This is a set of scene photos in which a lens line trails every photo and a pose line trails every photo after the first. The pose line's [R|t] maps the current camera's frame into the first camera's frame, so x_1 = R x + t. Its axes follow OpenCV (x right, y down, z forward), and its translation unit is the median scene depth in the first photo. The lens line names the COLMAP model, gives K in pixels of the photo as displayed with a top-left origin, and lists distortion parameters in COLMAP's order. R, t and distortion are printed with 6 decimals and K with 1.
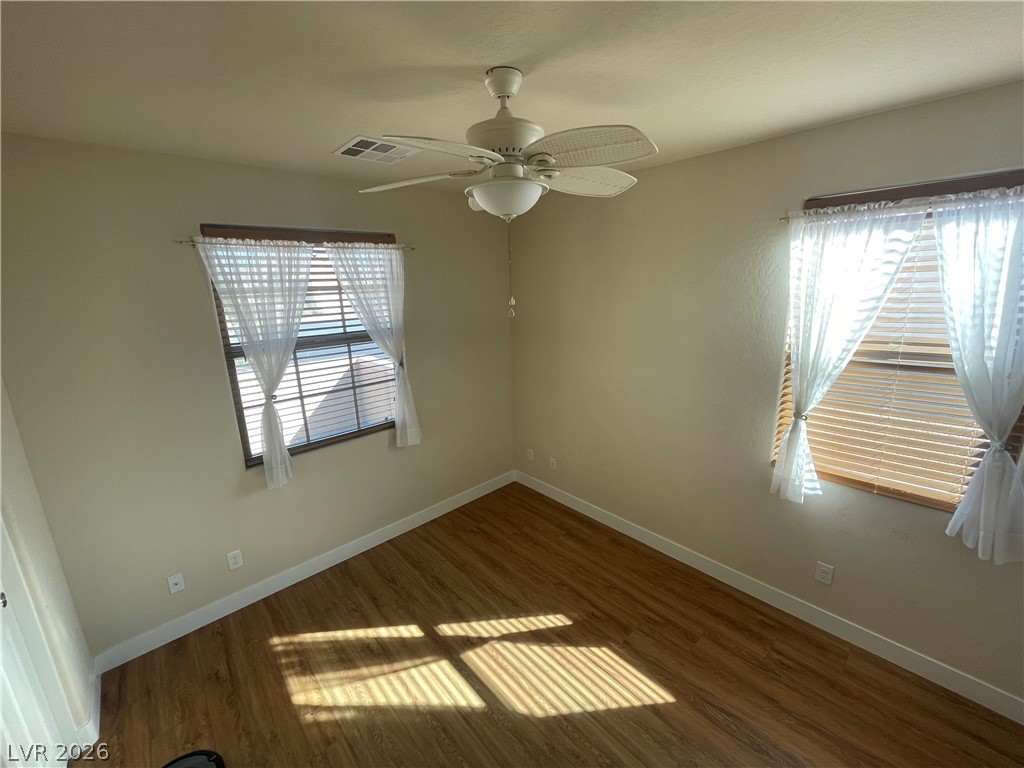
lens RADIAL K [[414.9, 0, 511.2], [0, 414.9, 381.1], [0, 0, 1]] dist [-0.003228, -0.000314]
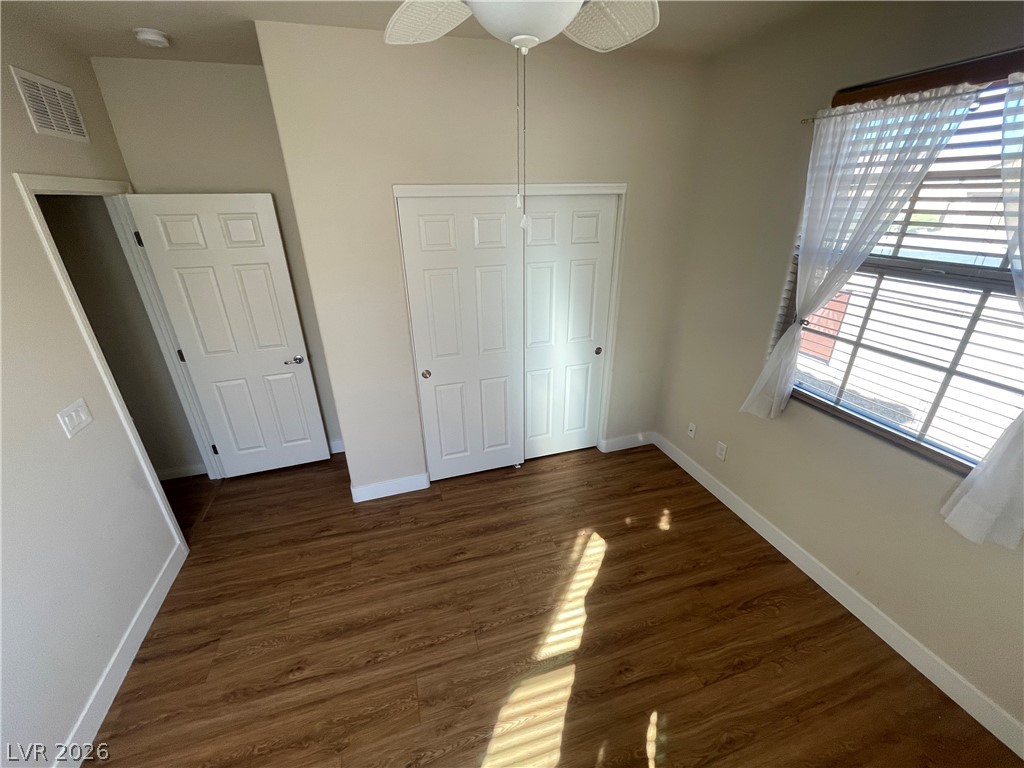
lens RADIAL K [[414.9, 0, 511.2], [0, 414.9, 381.1], [0, 0, 1]] dist [-0.003228, -0.000314]
pose [[-0.429038, 0.406508, -0.806646, 0.363305], [-0.171894, 0.839951, 0.514719, -0.181393], [0.886780, 0.359491, -0.290494, 0.762153]]
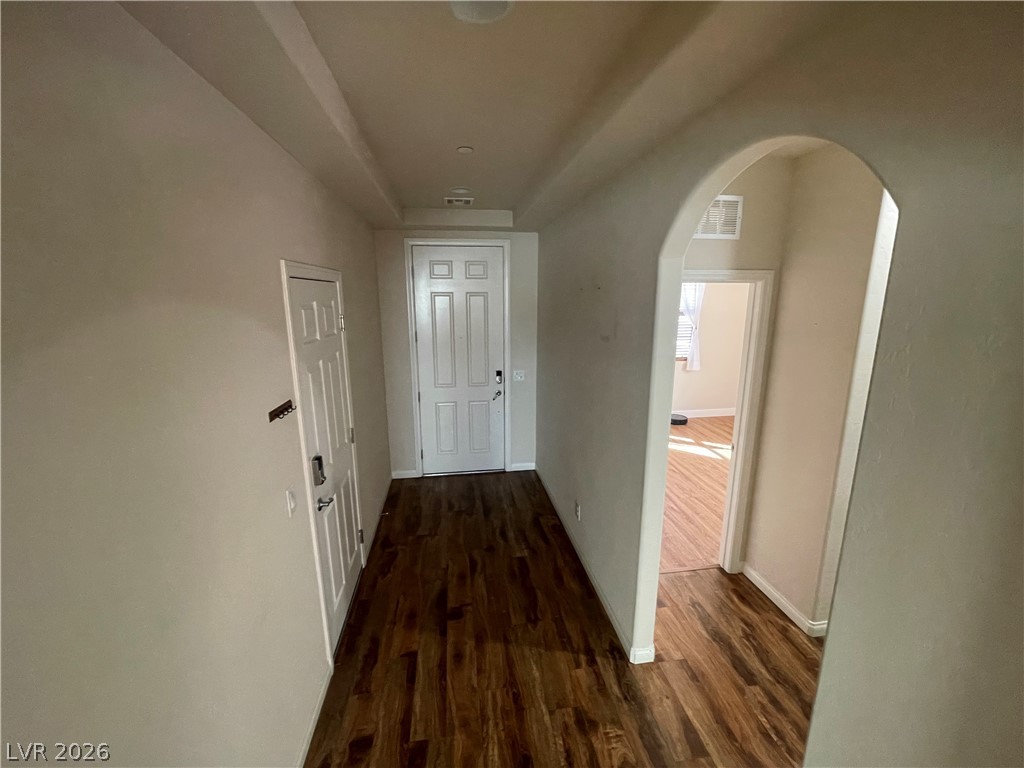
lens RADIAL K [[413.4, 0, 510.3], [0, 413.4, 381.9], [0, 0, 1]] dist [-0.004222, 0.000089]
pose [[0.825992, 0.146291, -0.544368, 0.130156], [-0.157456, 0.987174, 0.026374, 0.359559], [0.541244, 0.063930, 0.838432, -1.325140]]
